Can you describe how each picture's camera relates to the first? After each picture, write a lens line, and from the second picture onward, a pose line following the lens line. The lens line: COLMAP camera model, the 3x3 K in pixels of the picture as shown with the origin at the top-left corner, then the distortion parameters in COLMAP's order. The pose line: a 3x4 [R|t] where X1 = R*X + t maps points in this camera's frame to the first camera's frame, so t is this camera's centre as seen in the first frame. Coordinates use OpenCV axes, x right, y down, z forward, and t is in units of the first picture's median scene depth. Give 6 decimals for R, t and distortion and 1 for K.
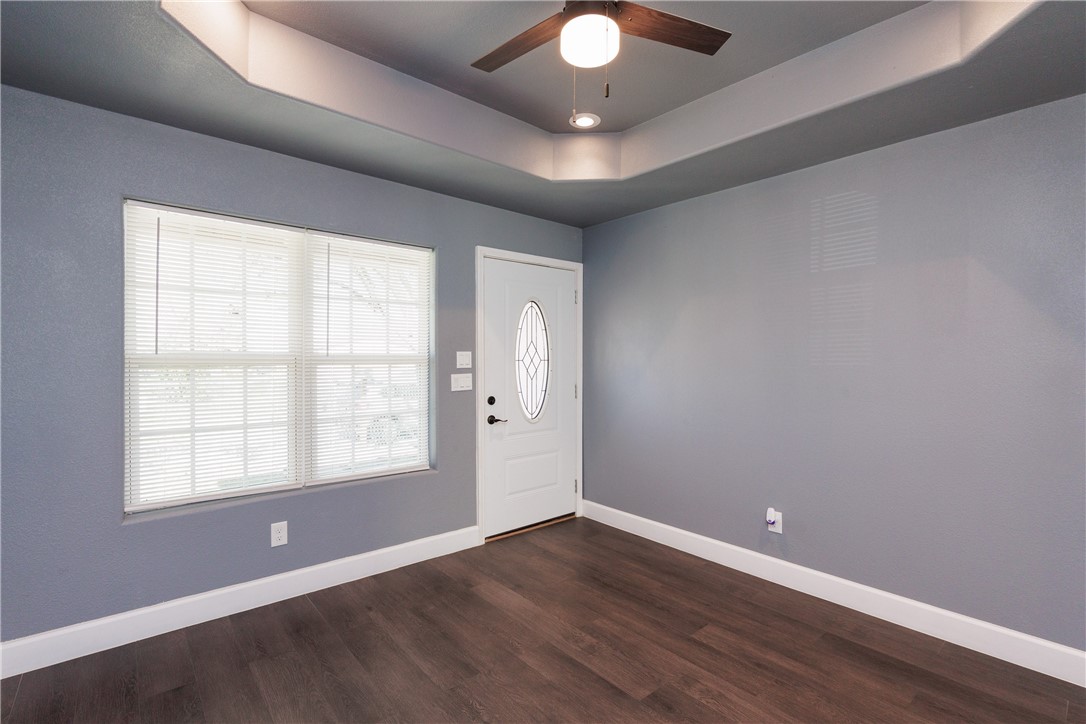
lens RADIAL K [[497.9, 0, 552.8], [0, 497.9, 358.9], [0, 0, 1]] dist [-0.001119, -0.001414]
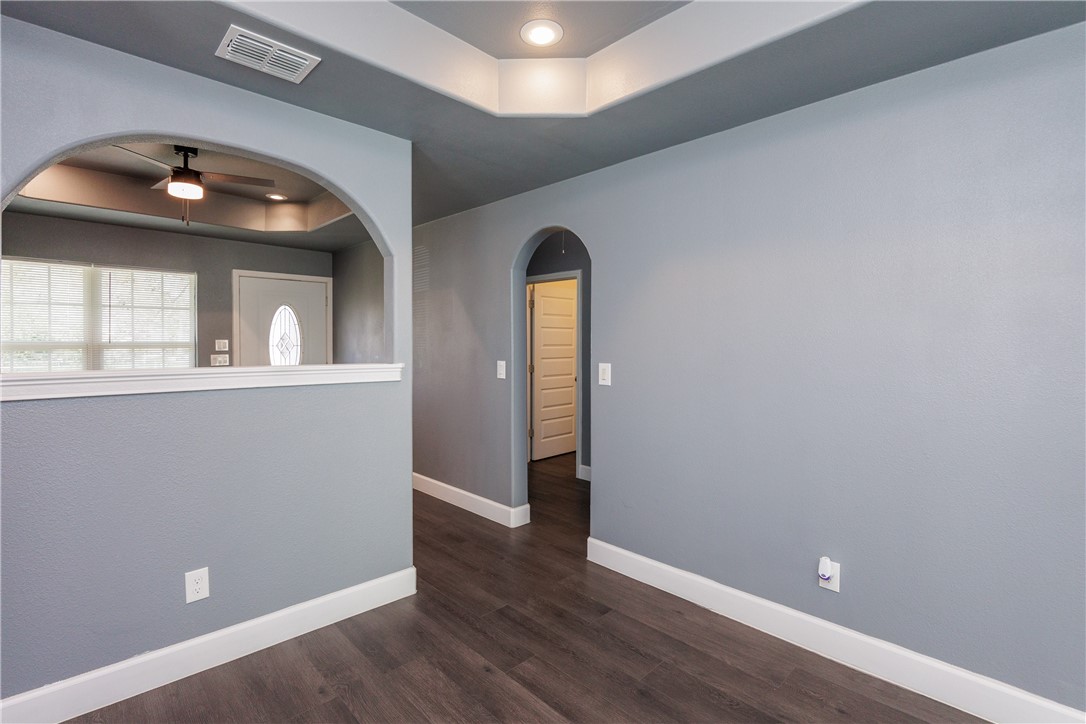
lens RADIAL K [[497.9, 0, 548.3], [0, 497.9, 347.4], [0, 0, 1]] dist [-0.001119, -0.001414]
pose [[0.998324, -0.000473, 0.057867, 0.840359], [0.000187, 0.999988, 0.004960, 0.001143], [-0.057869, -0.004941, 0.998312, -0.654865]]
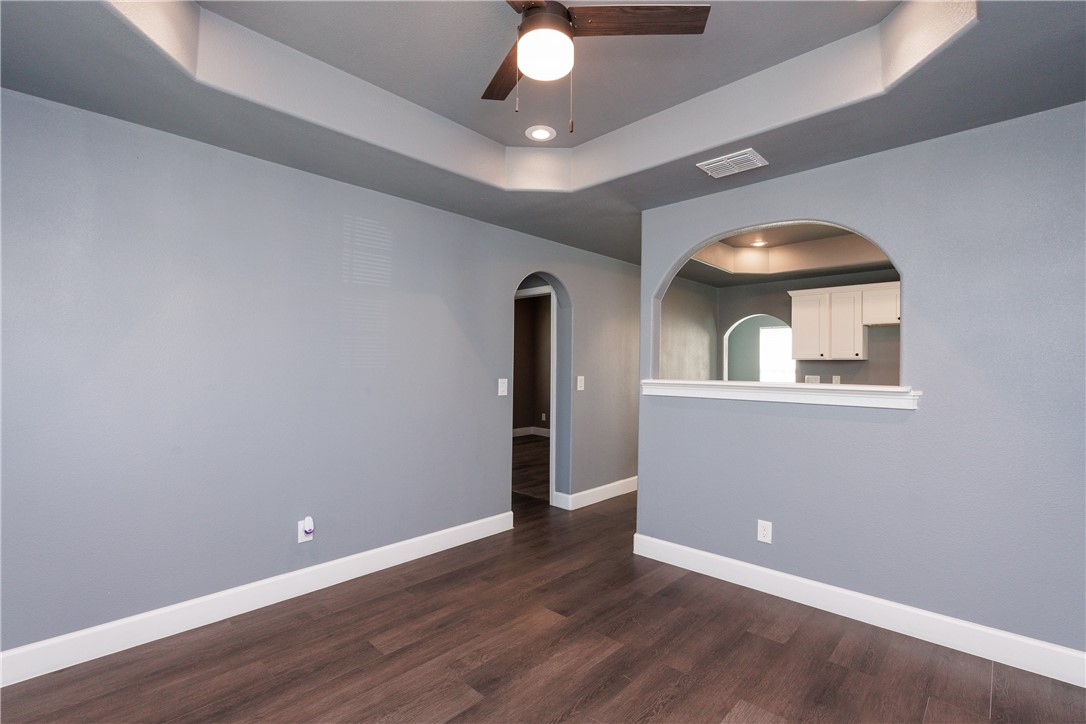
lens RADIAL K [[497.9, 0, 538.0], [0, 497.9, 362.9], [0, 0, 1]] dist [-0.001119, -0.001414]
pose [[-0.085719, 0.001331, 0.996318, -0.556407], [-0.008370, 0.999963, -0.002056, 0.000227], [-0.996284, -0.008516, -0.085705, 0.639437]]
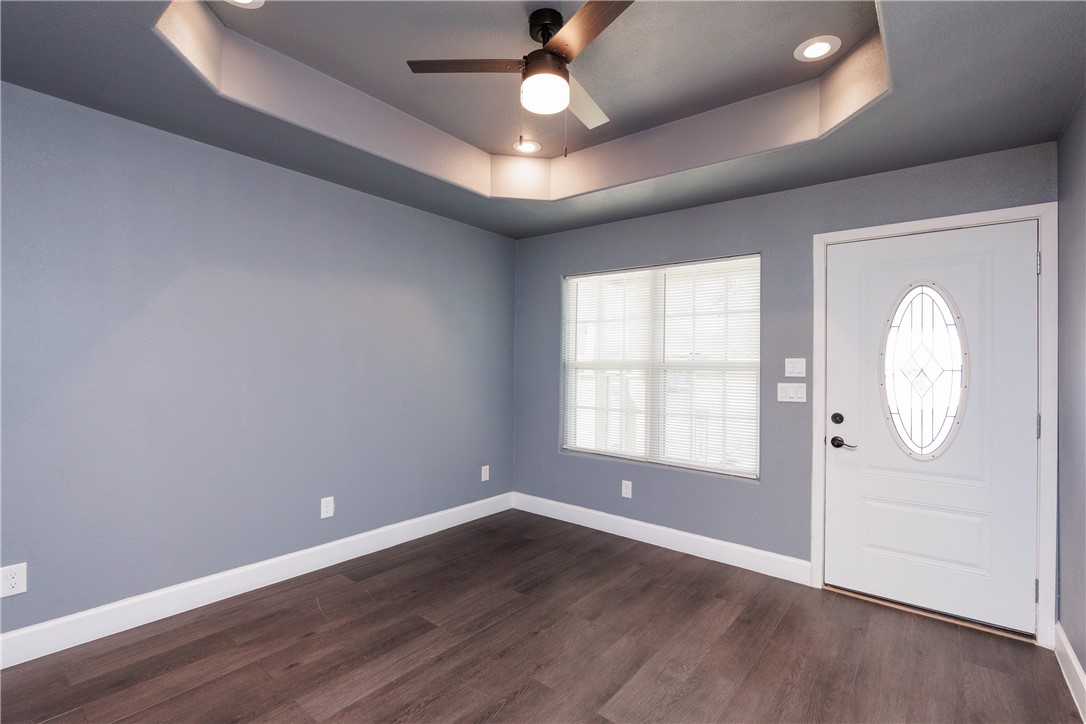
lens RADIAL K [[497.9, 0, 538.0], [0, 497.9, 361.7], [0, 0, 1]] dist [-0.001119, -0.001414]
pose [[0.171283, -0.007150, -0.985196, 0.721625], [-0.019432, 0.999755, -0.010634, 0.011168], [0.985030, 0.020966, 0.171102, 0.459258]]
